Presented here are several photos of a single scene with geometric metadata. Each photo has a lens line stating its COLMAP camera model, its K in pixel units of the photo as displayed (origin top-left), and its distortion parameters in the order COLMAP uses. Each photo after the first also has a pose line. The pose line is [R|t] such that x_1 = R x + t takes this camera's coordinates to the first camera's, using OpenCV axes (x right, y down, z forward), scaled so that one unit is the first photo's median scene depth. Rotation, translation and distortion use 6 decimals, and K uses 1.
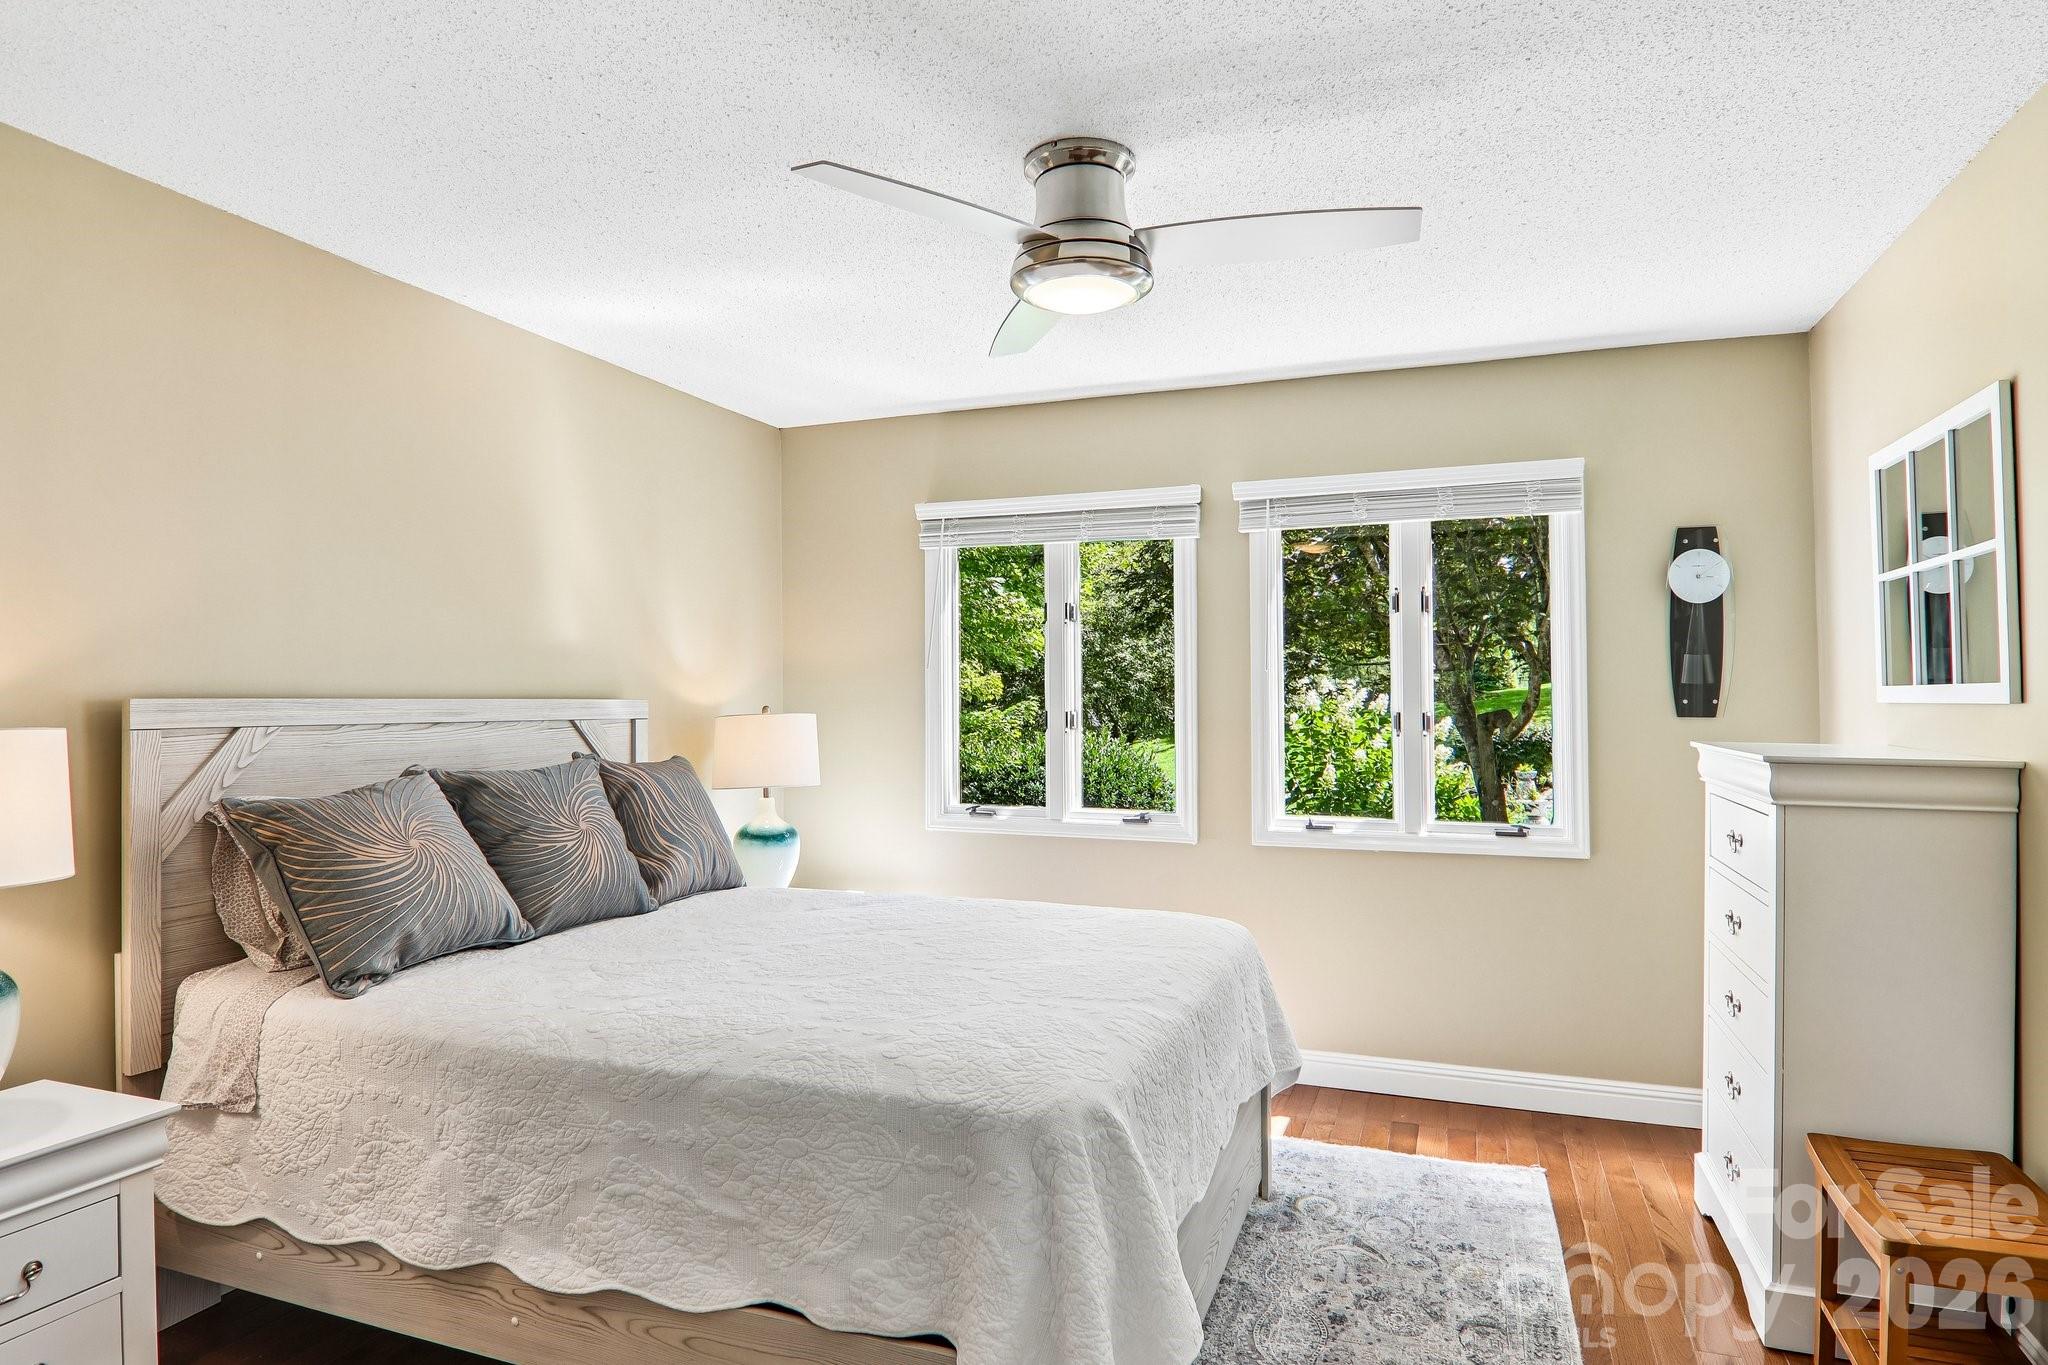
lens RADIAL K [[1148.6, 0, 1022.1], [0, 1148.6, 659.8], [0, 0, 1]] dist [0.001742, -0.015978]
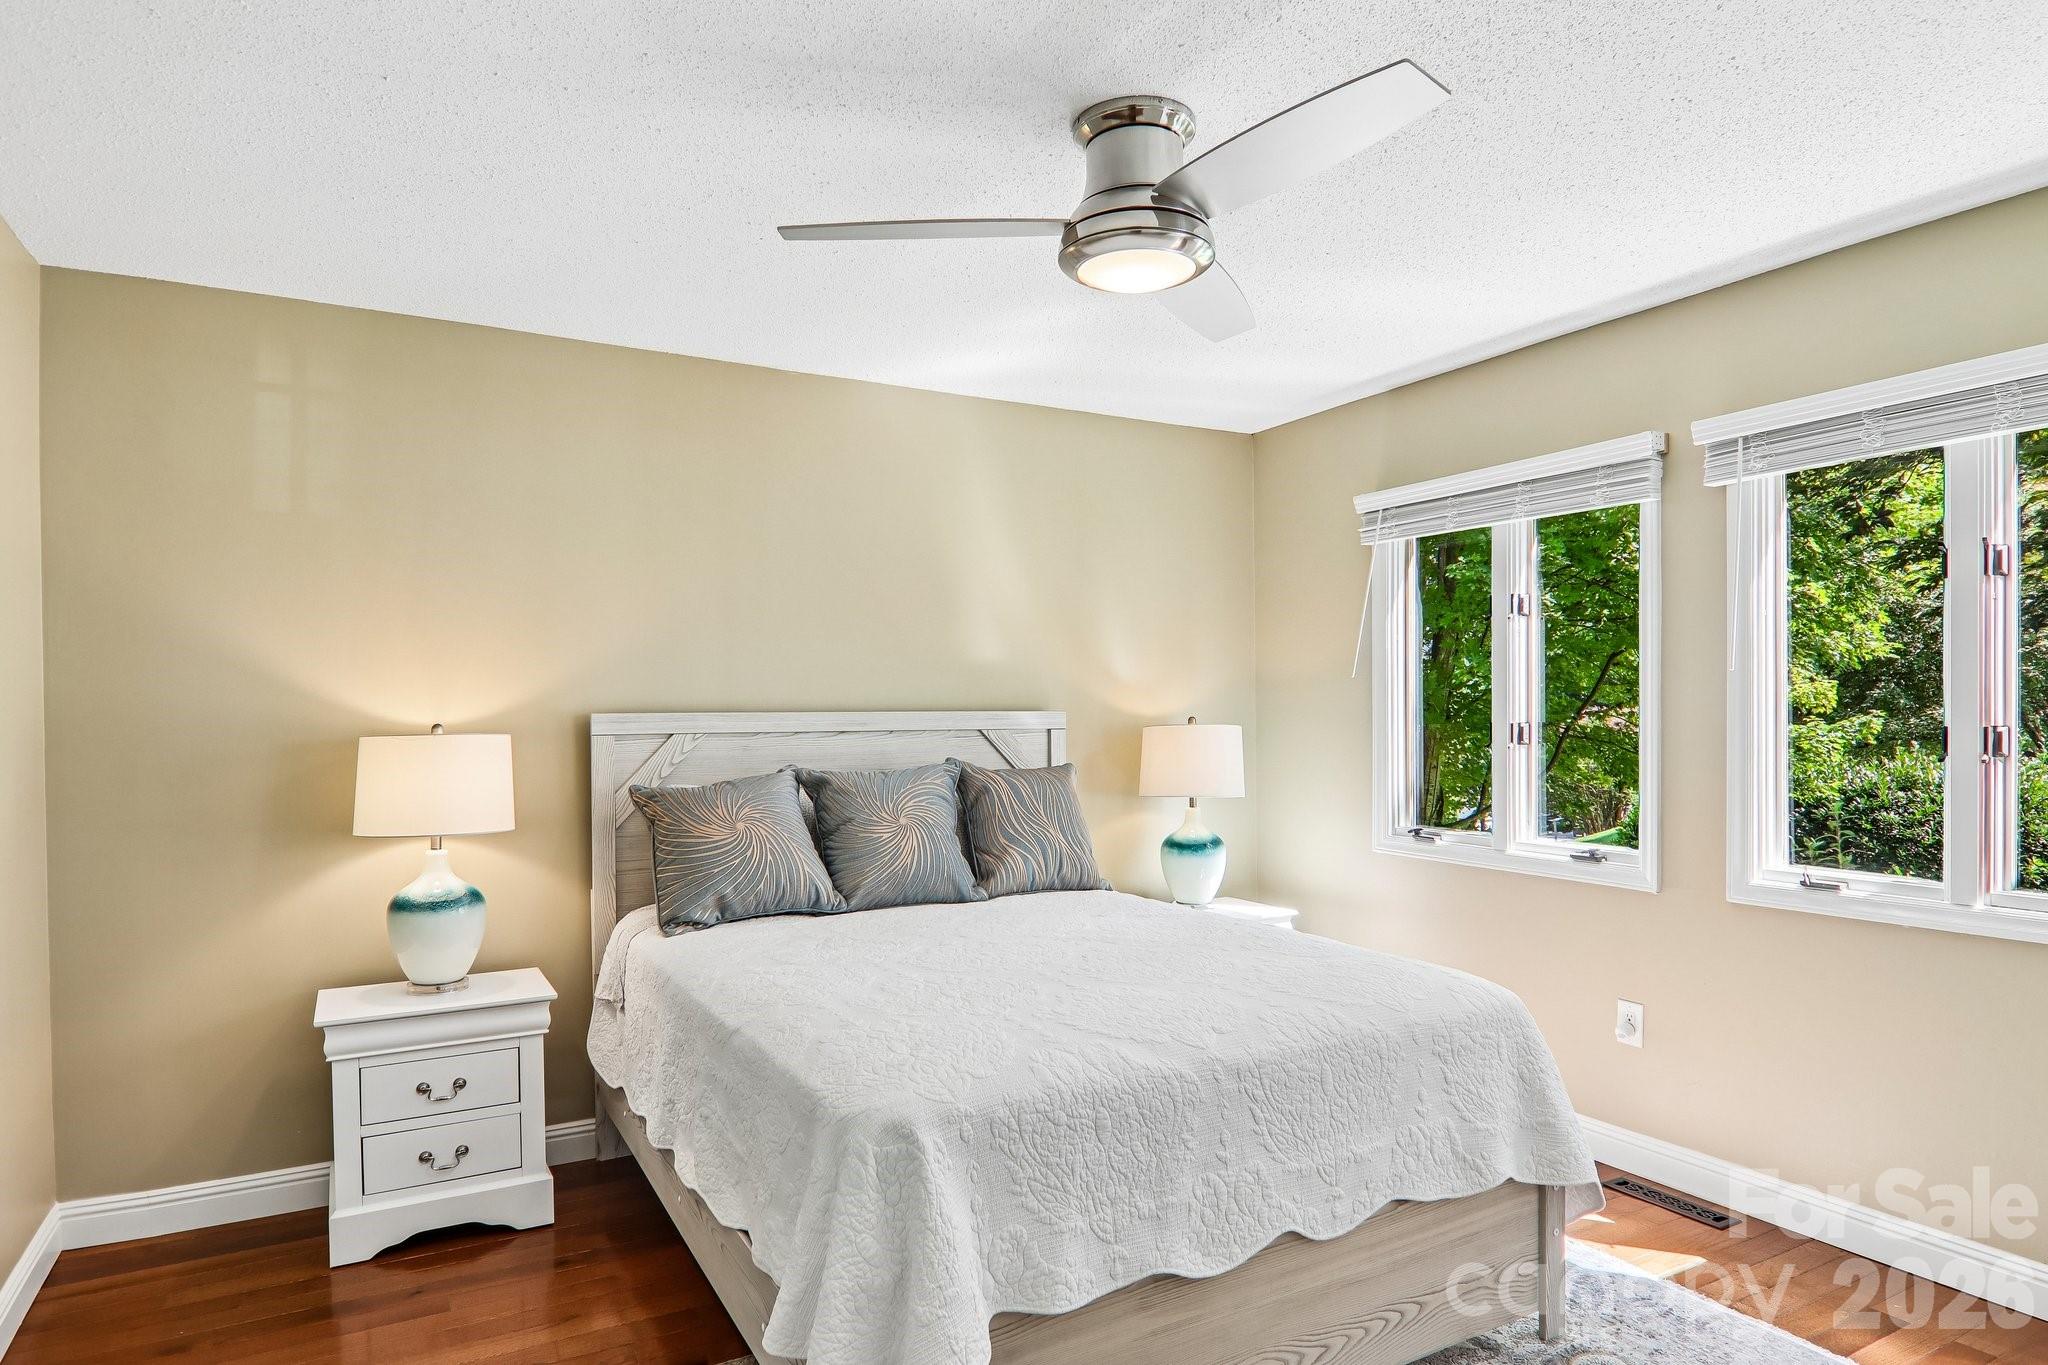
lens RADIAL K [[1161.9, 0, 1031.8], [0, 1161.9, 705.3], [0, 0, 1]] dist [0.006174, -0.021228]
pose [[0.773622, -0.006655, -0.633612, 0.450926], [0.027262, 0.999369, 0.022789, 0.004212], [0.633061, -0.034904, 0.773315, 0.172636]]
